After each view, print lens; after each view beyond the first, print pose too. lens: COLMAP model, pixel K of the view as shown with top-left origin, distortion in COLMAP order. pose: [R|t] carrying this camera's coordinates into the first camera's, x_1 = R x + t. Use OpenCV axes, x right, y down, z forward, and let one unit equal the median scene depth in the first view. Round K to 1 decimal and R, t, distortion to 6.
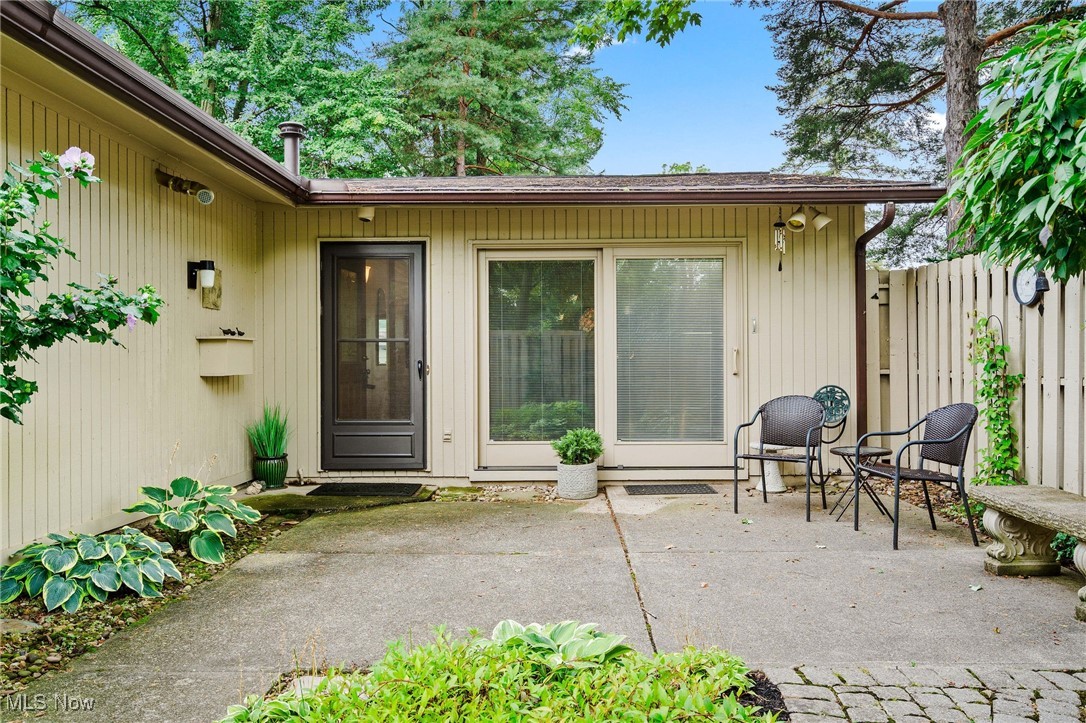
lens RADIAL K [[806.6, 0, 541.0], [0, 806.6, 365.0], [0, 0, 1]] dist [0.007027, 0.001016]
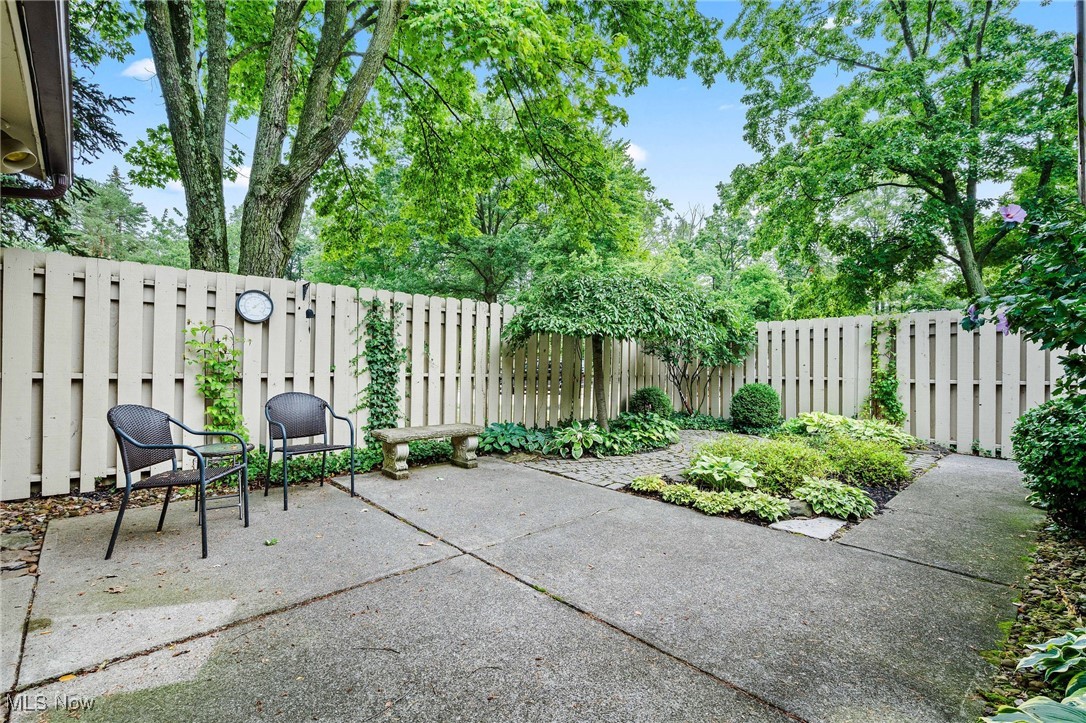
lens RADIAL K [[494.7, 0, 537.5], [0, 494.7, 358.8], [0, 0, 1]] dist [-0.005025, 0.001825]
pose [[-0.690184, 0.007728, 0.723593, -0.309456], [0.004080, 0.999969, -0.006788, -0.003674], [-0.723623, -0.001733, -0.690194, 1.050805]]
